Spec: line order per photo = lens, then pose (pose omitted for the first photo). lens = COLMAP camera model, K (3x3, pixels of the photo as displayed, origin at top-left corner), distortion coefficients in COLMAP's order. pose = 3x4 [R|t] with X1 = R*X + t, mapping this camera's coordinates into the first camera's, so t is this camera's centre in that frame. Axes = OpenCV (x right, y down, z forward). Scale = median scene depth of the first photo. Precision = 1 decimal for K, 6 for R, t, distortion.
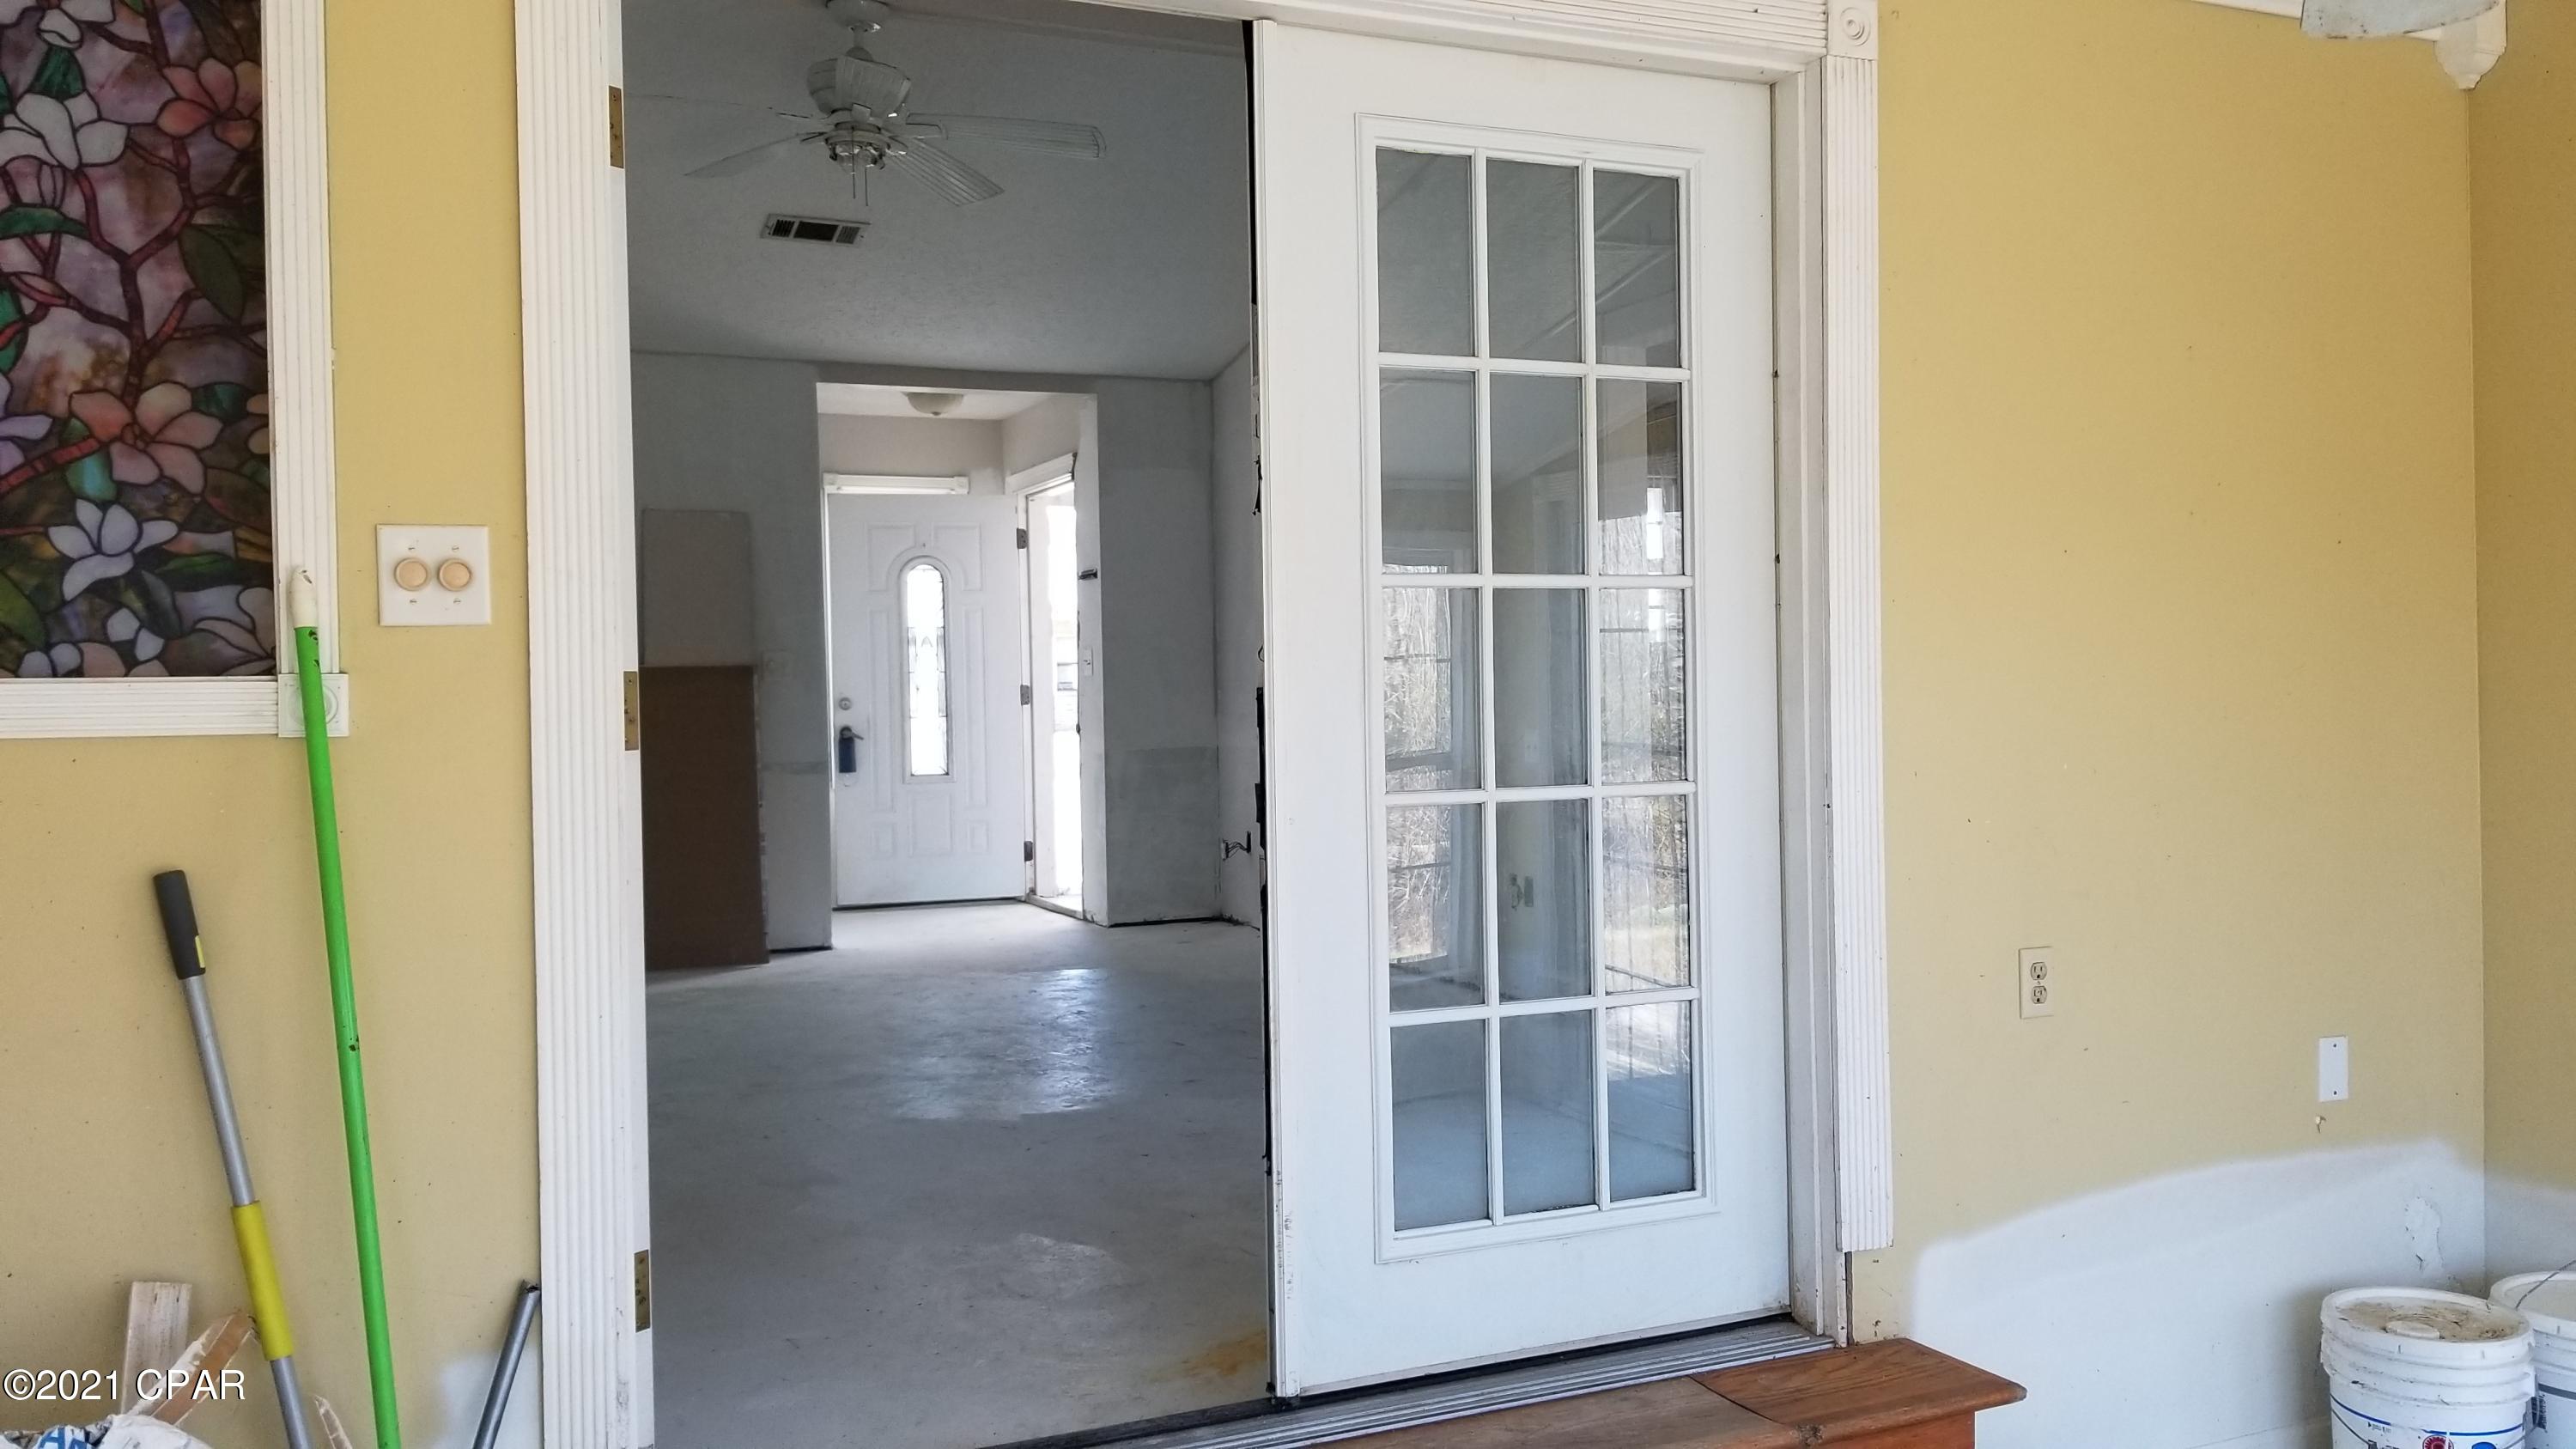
lens RADIAL K [[1988.3, 0, 1320.0], [0, 1988.3, 714.5], [0, 0, 1]] dist [0.095724, -0.152910]
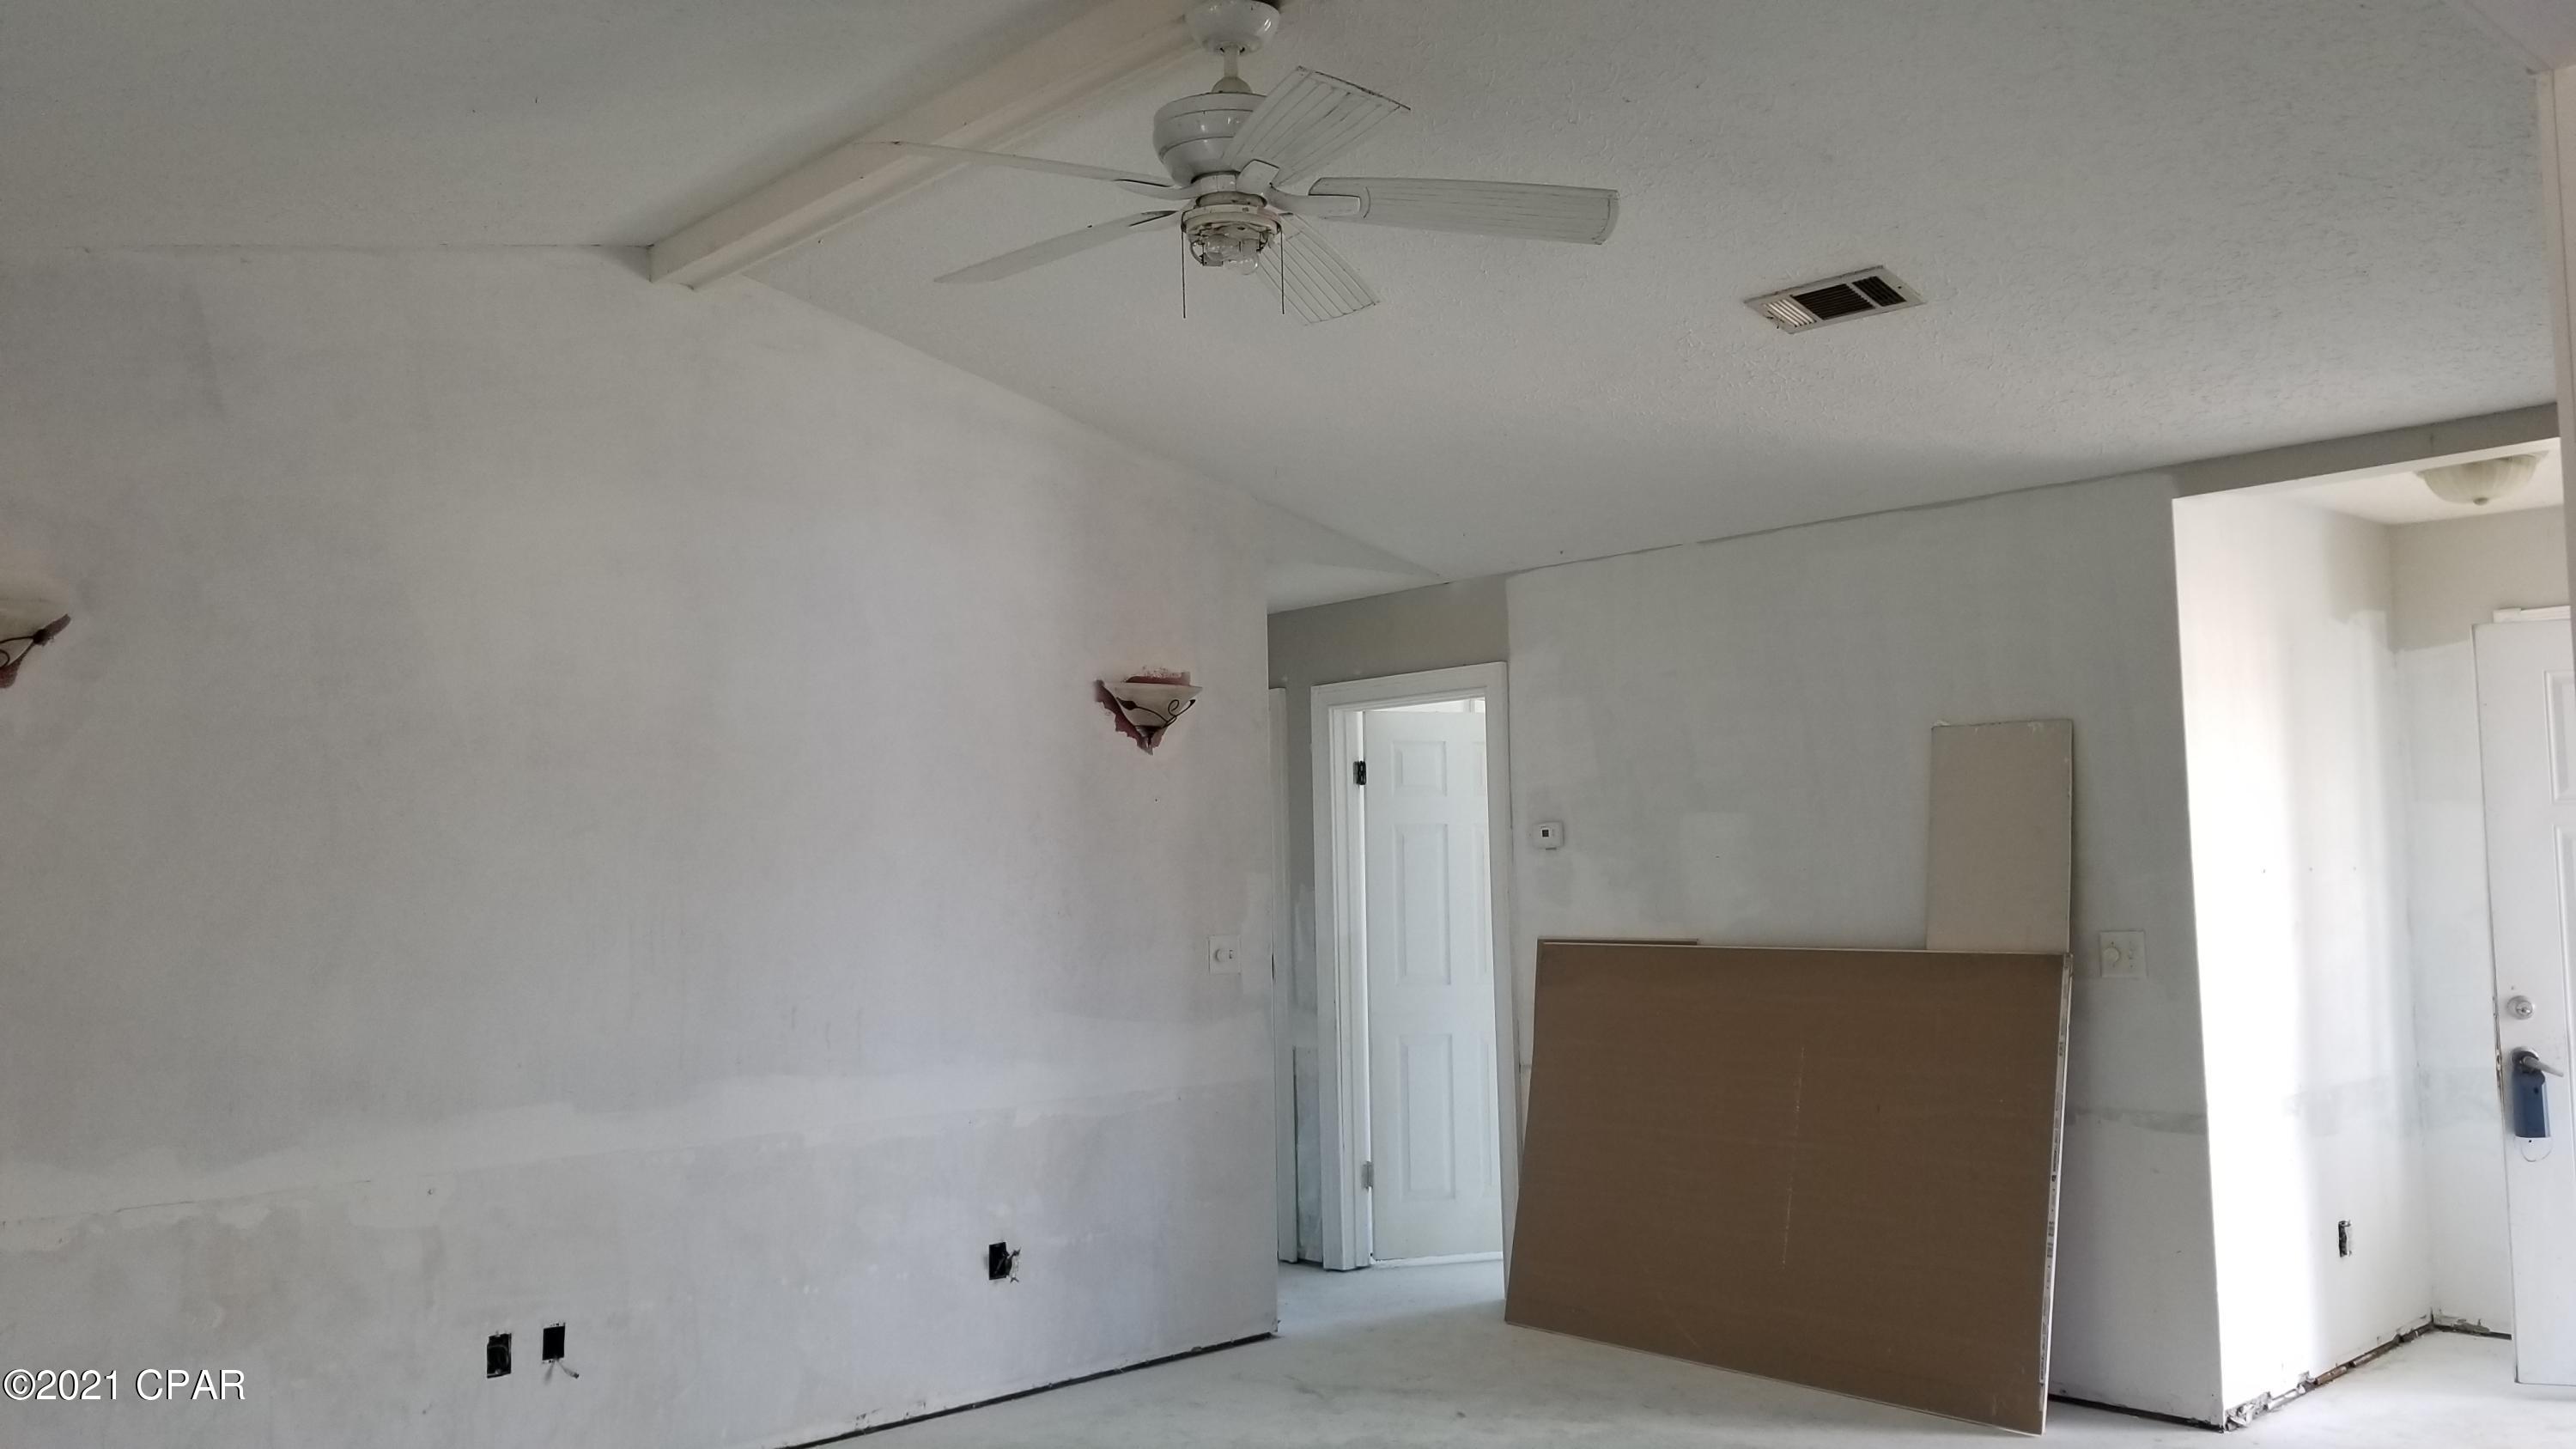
lens RADIAL K [[1988.3, 0, 1302.2], [0, 1988.3, 735.5], [0, 0, 1]] dist [0.095724, -0.152910]
pose [[0.328105, -0.058882, -0.942804, 0.225679], [0.003404, 0.998123, -0.061152, -0.049940], [0.944635, 0.016855, 0.327690, 0.492808]]
